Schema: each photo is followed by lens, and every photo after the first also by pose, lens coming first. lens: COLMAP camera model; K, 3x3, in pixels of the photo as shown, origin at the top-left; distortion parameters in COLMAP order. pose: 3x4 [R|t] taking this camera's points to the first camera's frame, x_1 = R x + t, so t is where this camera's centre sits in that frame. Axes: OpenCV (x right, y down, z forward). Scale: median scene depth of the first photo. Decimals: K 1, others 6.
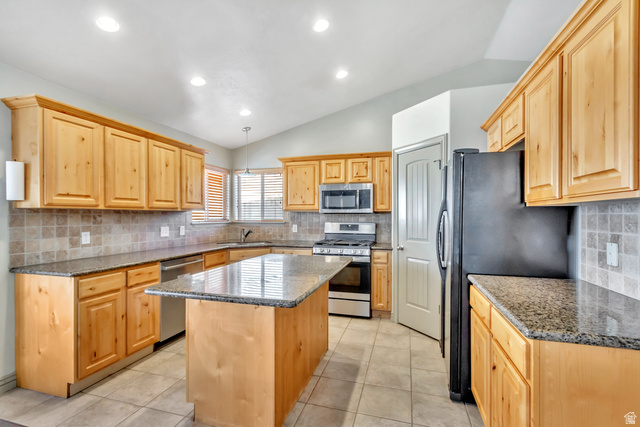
lens RADIAL K [[289.4, 0, 320.9], [0, 289.4, 218.4], [0, 0, 1]] dist [0.010486, -0.001080]
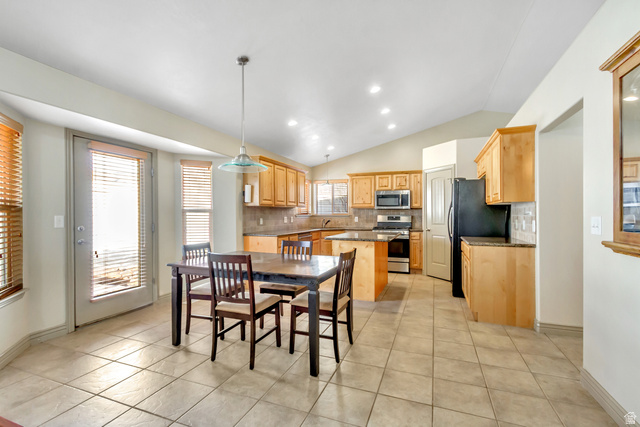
lens RADIAL K [[289.4, 0, 321.9], [0, 289.4, 213.2], [0, 0, 1]] dist [0.010486, -0.001080]
pose [[0.996717, 0.000152, -0.080968, -0.266677], [-0.001100, 0.999931, -0.011659, 0.036691], [0.080961, 0.011709, 0.996648, -0.951813]]
